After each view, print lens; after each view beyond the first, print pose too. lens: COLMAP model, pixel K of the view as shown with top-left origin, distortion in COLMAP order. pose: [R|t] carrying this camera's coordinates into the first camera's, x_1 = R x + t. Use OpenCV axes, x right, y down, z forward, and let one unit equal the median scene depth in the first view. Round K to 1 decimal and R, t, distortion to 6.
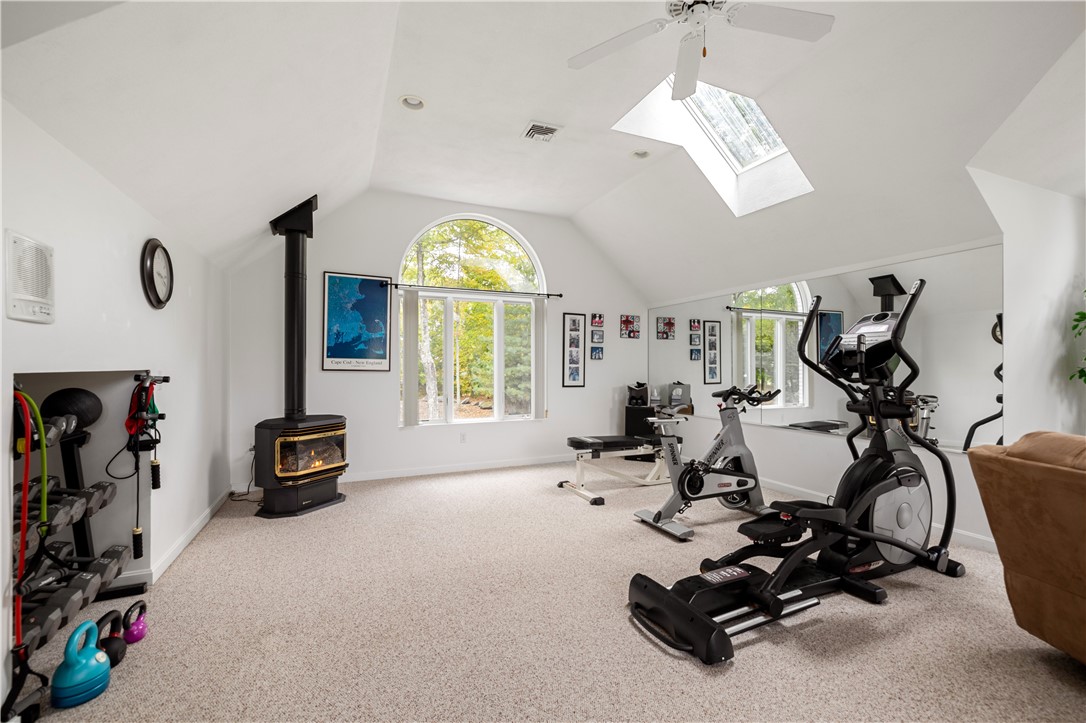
lens RADIAL K [[456.9, 0, 543.0], [0, 456.9, 361.5], [0, 0, 1]] dist [-0.000201, -0.000249]
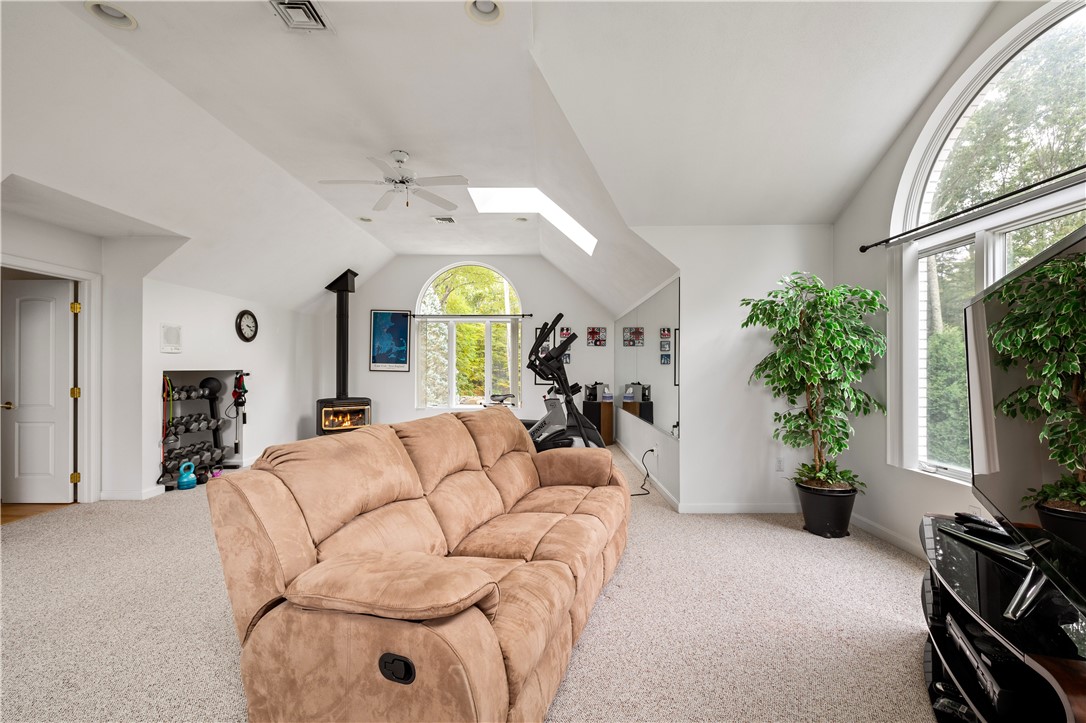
lens RADIAL K [[456.9, 0, 543.0], [0, 456.9, 361.5], [0, 0, 1]] dist [-0.000201, -0.000249]
pose [[0.915187, -0.003353, -0.403014, 0.725172], [0.001296, 0.999985, -0.005377, -0.004281], [0.403026, 0.004399, 0.915178, -0.232398]]
